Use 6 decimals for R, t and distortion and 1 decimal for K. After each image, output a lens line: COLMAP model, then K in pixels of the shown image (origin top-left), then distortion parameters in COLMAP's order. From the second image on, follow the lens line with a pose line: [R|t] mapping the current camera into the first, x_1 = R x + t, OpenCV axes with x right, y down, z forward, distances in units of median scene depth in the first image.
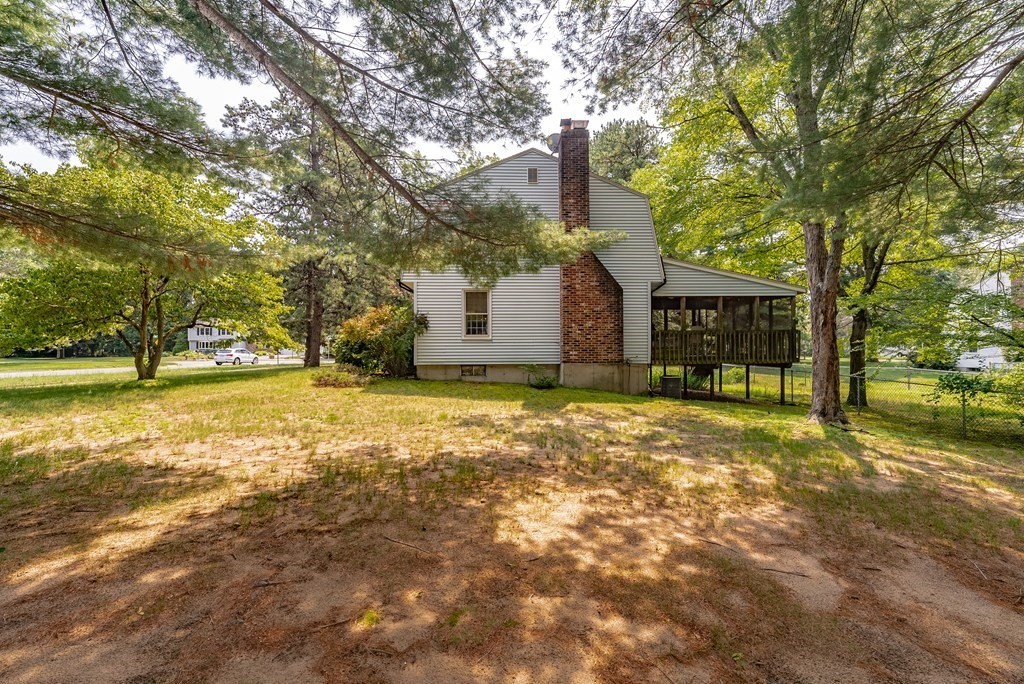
lens RADIAL K [[436.9, 0, 507.6], [0, 436.9, 348.1], [0, 0, 1]] dist [0.001091, 0.000013]
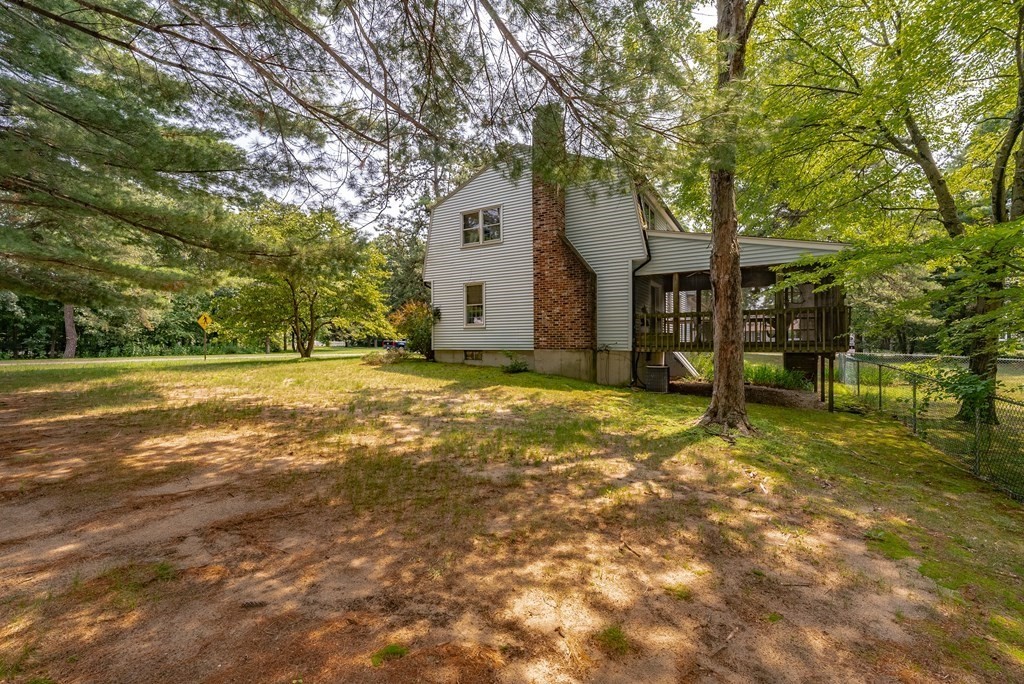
lens RADIAL K [[436.9, 0, 507.6], [0, 436.9, 348.1], [0, 0, 1]] dist [0.001091, 0.000013]
pose [[0.839541, 0.007630, -0.543242, 0.612356], [0.000093, 0.999899, 0.014188, 0.016792], [0.543296, -0.011962, 0.839456, 0.104379]]
